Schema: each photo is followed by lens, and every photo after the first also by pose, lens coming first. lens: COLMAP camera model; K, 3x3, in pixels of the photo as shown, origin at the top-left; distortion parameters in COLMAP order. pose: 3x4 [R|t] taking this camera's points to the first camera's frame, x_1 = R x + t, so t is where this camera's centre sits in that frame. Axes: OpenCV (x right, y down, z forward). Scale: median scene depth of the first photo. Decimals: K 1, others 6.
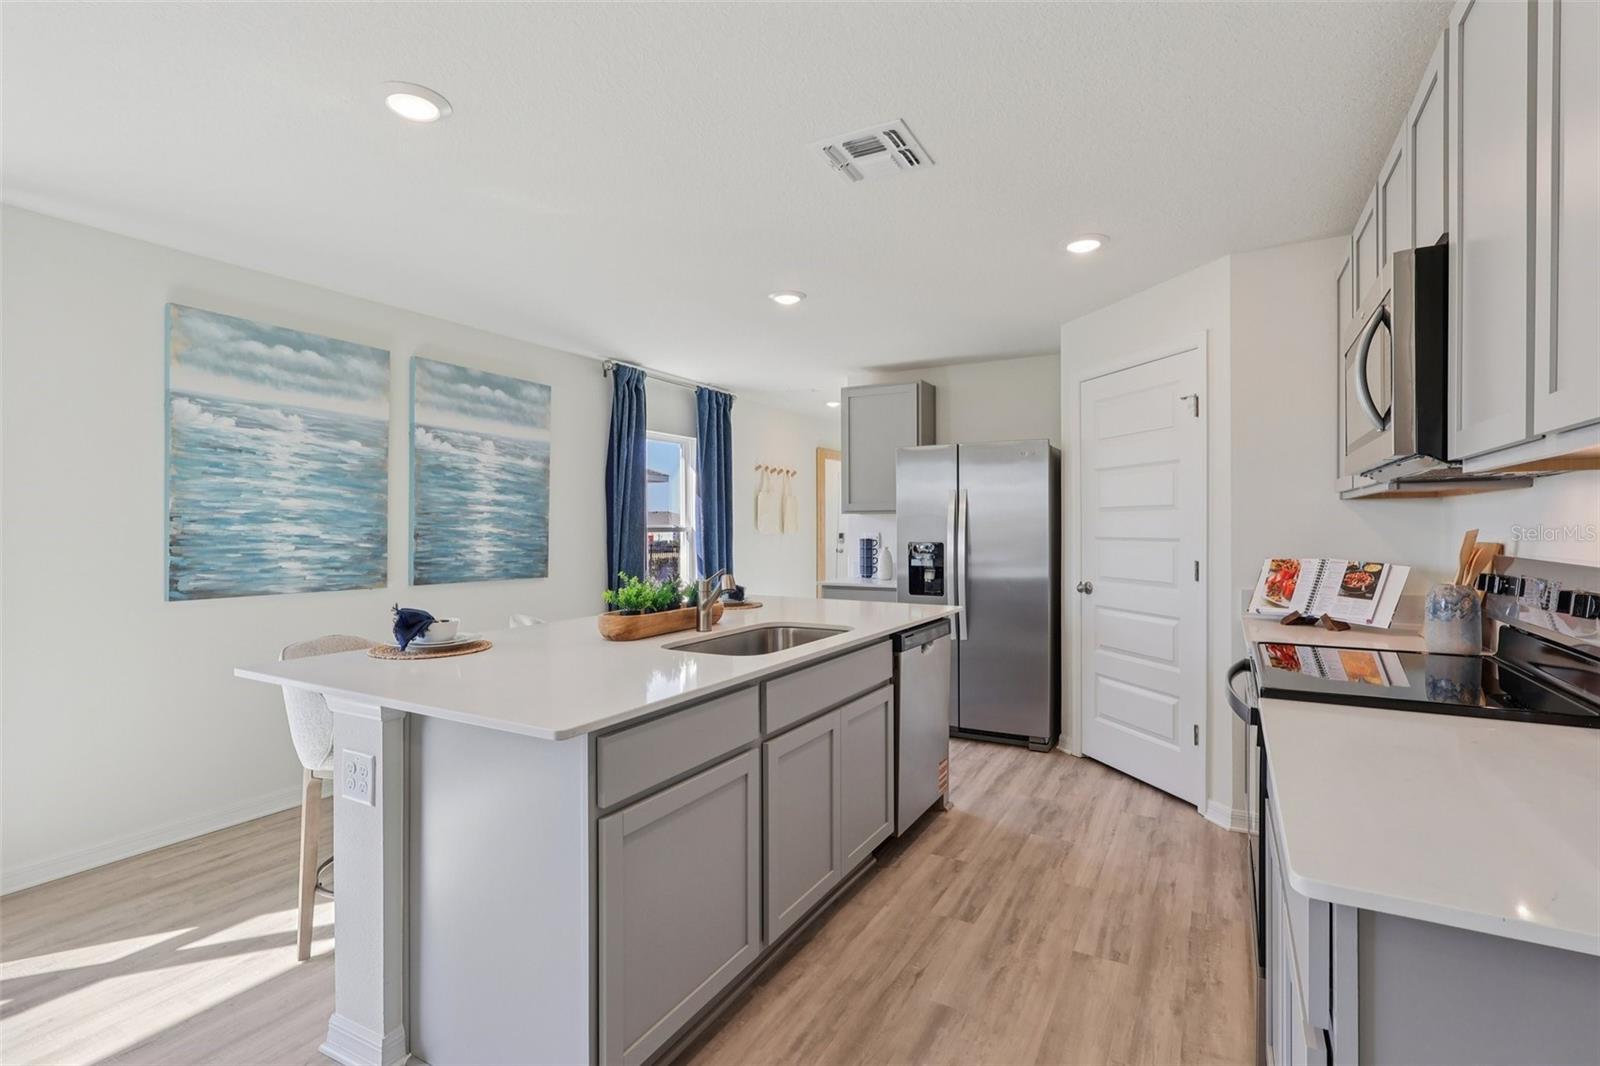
lens RADIAL K [[751.5, 0, 798.4], [0, 751.5, 529.3], [0, 0, 1]] dist [0.000205, 0.000280]
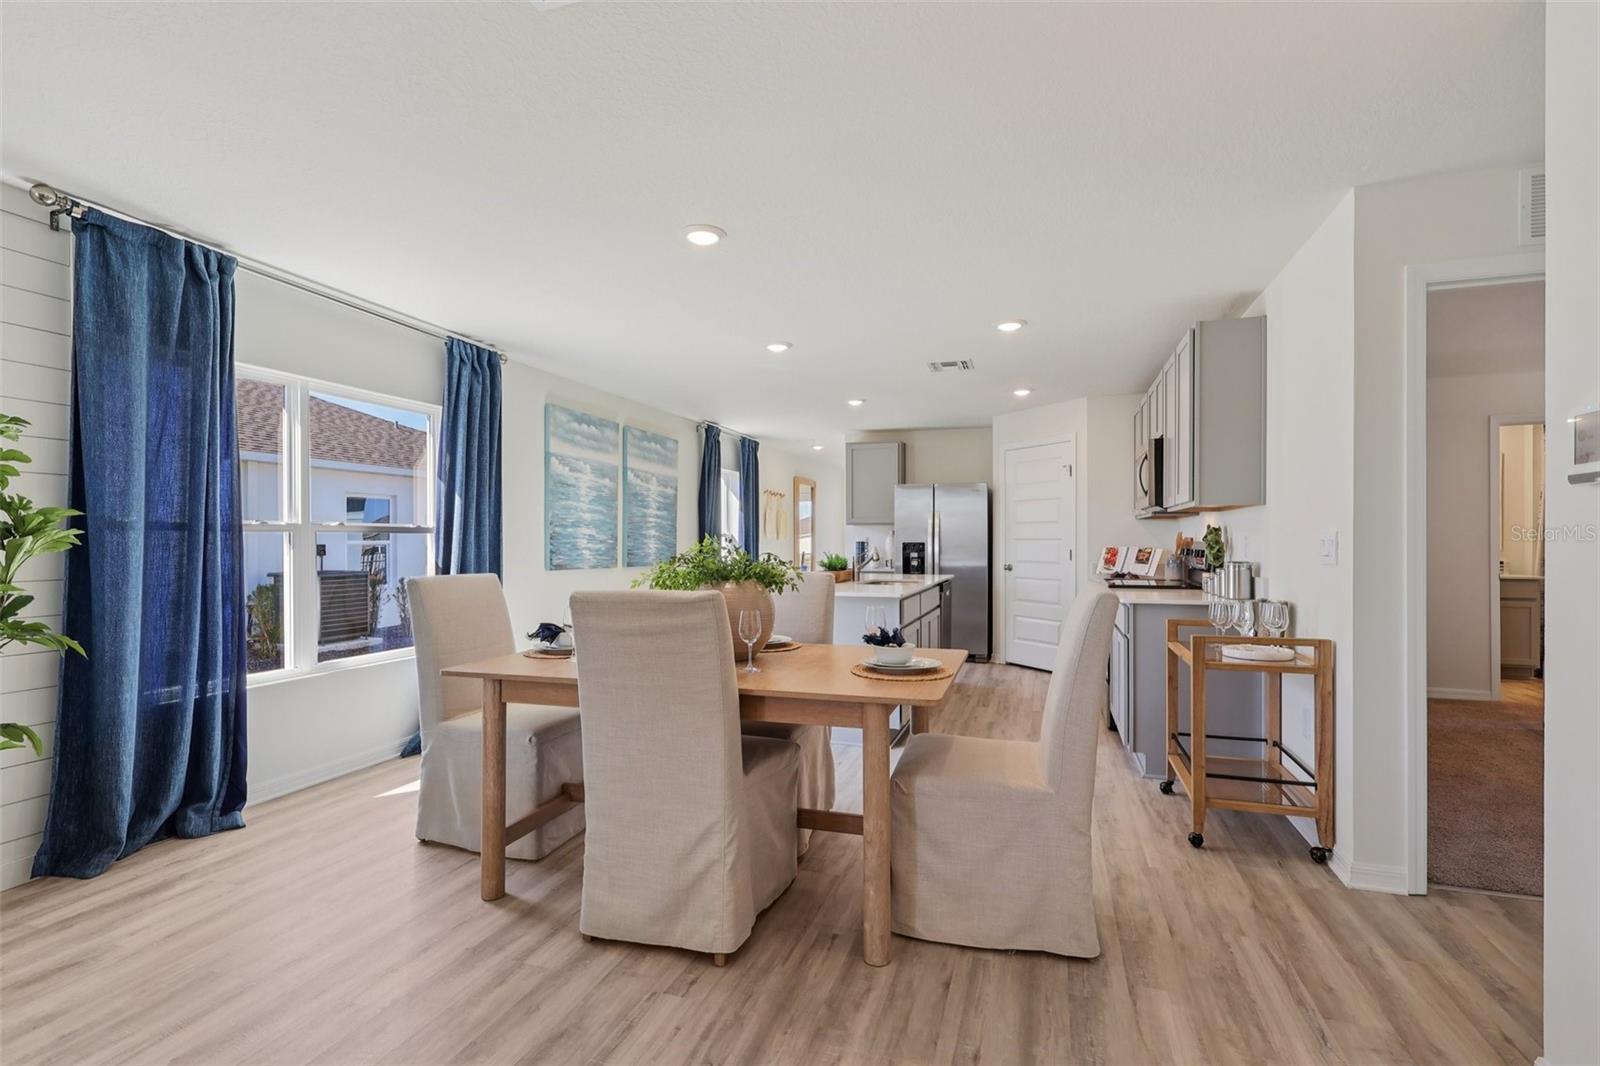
lens RADIAL K [[751.5, 0, 802.5], [0, 751.5, 535.2], [0, 0, 1]] dist [0.000205, 0.000280]
pose [[0.980457, 0.004260, 0.196685, -0.491975], [-0.002459, 0.999953, -0.009400, 0.022111], [-0.196716, 0.008732, 0.980422, -0.712782]]
